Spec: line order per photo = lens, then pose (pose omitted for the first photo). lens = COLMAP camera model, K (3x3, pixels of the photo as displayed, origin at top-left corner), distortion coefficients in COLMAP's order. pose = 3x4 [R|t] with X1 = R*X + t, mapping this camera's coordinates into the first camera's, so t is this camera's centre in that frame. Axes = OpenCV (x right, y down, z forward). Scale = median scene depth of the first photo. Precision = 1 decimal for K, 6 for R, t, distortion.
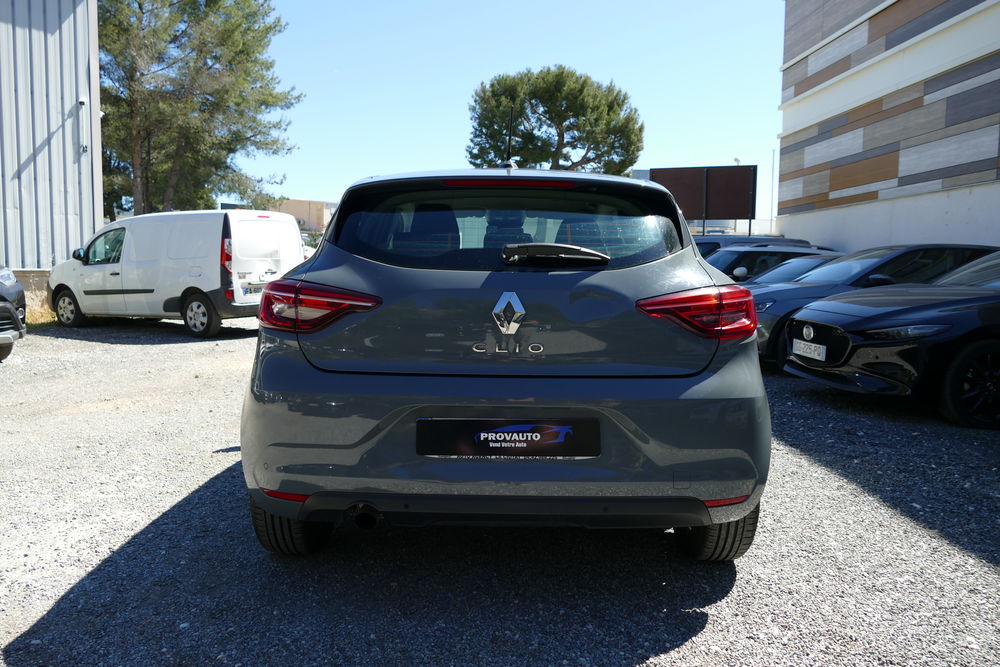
lens RADIAL K [[766.3, 0, 500.0], [0, 766.3, 333.5], [0, 0, 1]] dist [-0.014404, -0.007256]
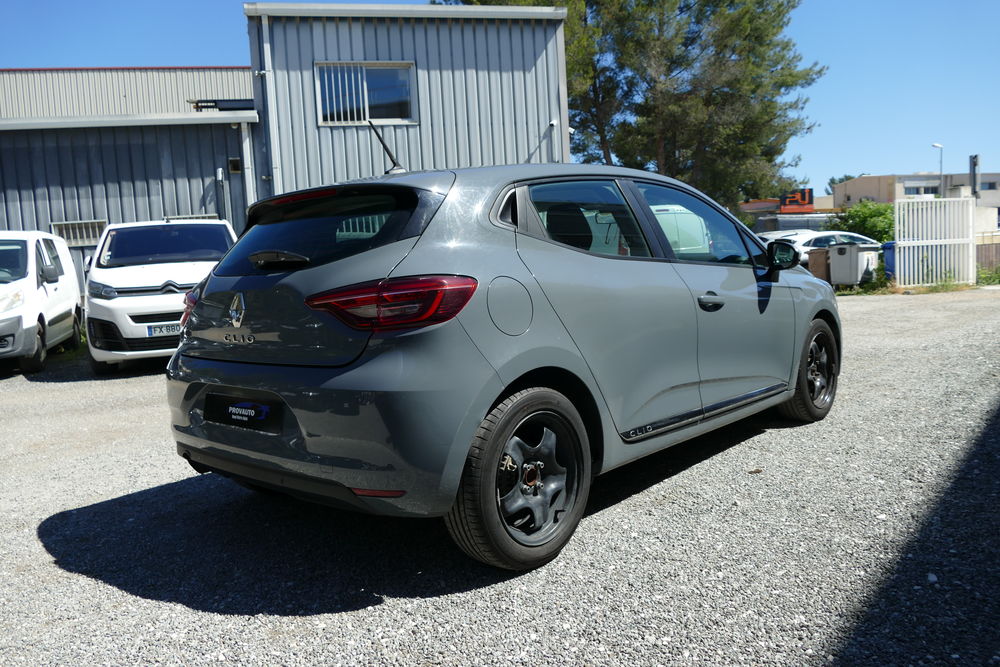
lens RADIAL K [[766.3, 0, 500.0], [0, 766.3, 333.5], [0, 0, 1]] dist [-0.014404, -0.007256]
pose [[0.746772, 0.011176, -0.664987, 0.151153], [0.000991, 0.999839, 0.017916, -0.001445], [0.665080, -0.014038, 0.746640, 0.049028]]
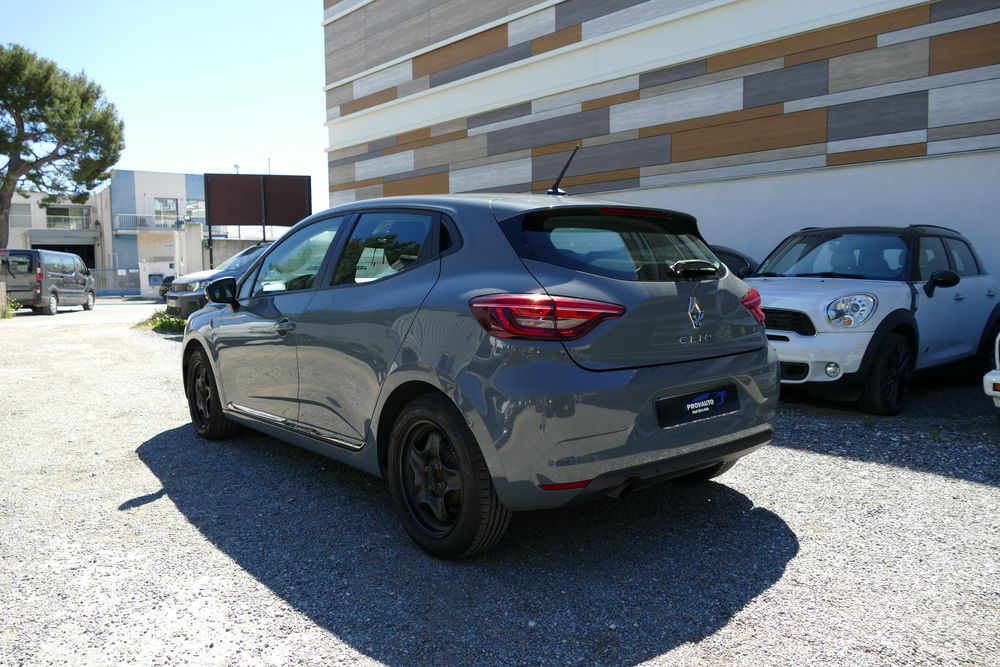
lens RADIAL K [[740.3, 0, 500.0], [0, 740.3, 333.5], [0, 0, 1]] dist [-0.016660, -0.001350]
pose [[0.770174, -0.078595, 0.632973, -0.142508], [0.078260, 0.996525, 0.028513, -0.007097], [-0.633014, 0.027576, 0.773649, 0.029270]]
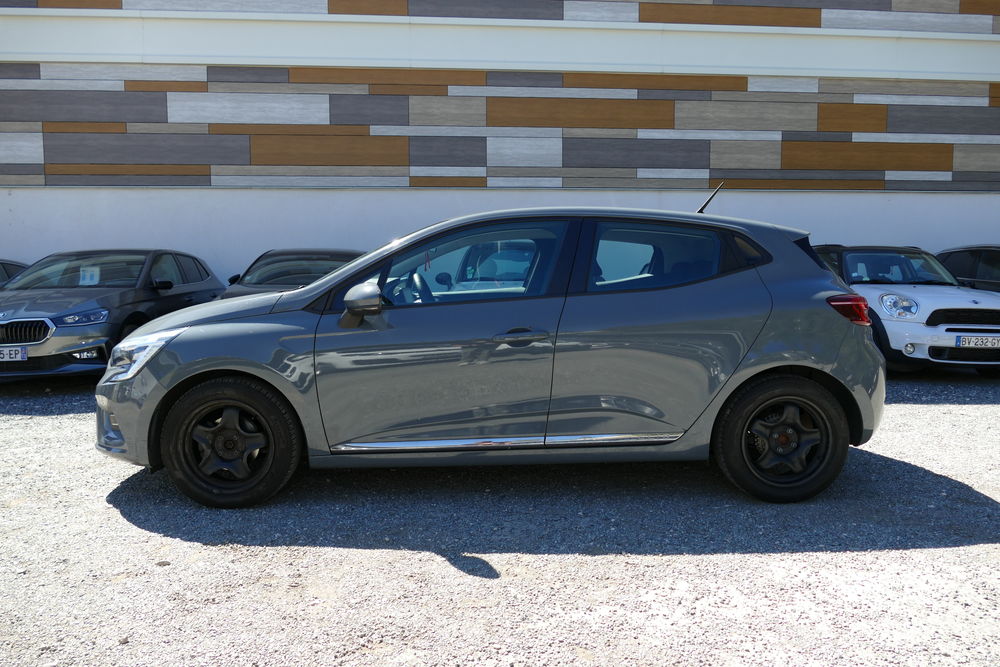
lens RADIAL K [[721.9, 0, 500.0], [0, 721.9, 333.5], [0, 0, 1]] dist [-0.010012, 0.000713]
pose [[-0.030495, -0.105442, 0.993958, -0.252888], [0.086513, 0.990410, 0.107720, -0.031546], [-0.995784, 0.089275, -0.021081, 0.257952]]
